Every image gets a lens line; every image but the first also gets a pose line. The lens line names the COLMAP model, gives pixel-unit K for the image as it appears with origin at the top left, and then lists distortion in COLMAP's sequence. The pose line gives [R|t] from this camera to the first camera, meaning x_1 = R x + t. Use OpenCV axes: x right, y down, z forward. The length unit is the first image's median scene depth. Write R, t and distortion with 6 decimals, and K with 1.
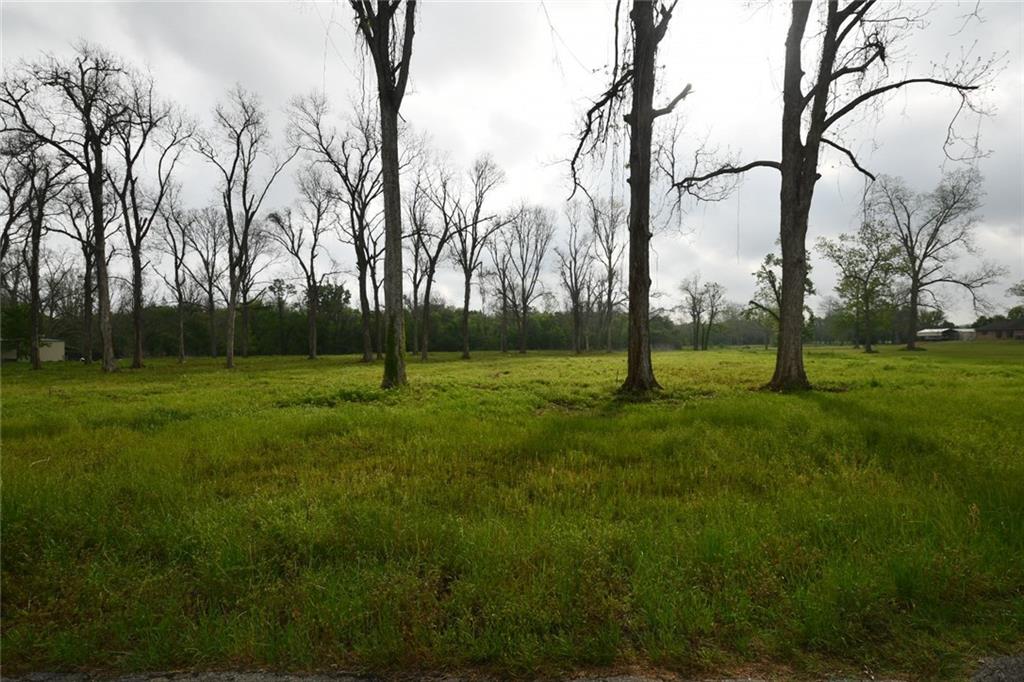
lens RADIAL K [[458.9, 0, 518.5], [0, 458.9, 353.9], [0, 0, 1]] dist [-0.031755, -0.003504]
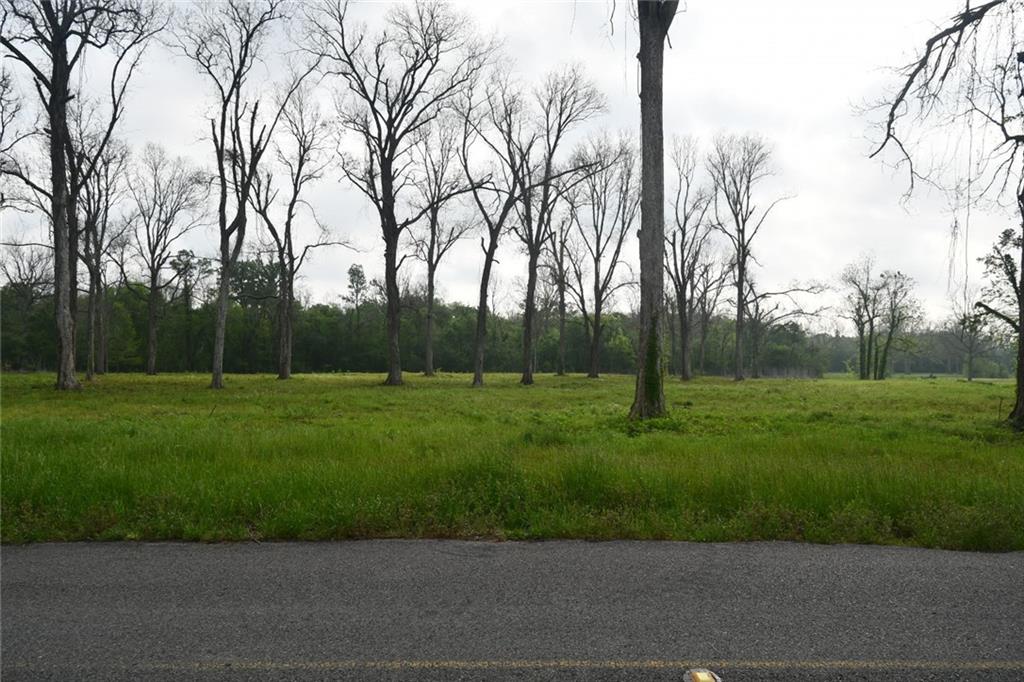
lens RADIAL K [[755.9, 0, 507.5], [0, 755.9, 361.8], [0, 0, 1]] dist [-0.015776, -0.009919]
pose [[0.999561, 0.023043, -0.018624, -0.103081], [-0.023480, 0.999446, -0.023571, 0.004583], [0.018071, 0.023998, 0.999549, -0.039549]]
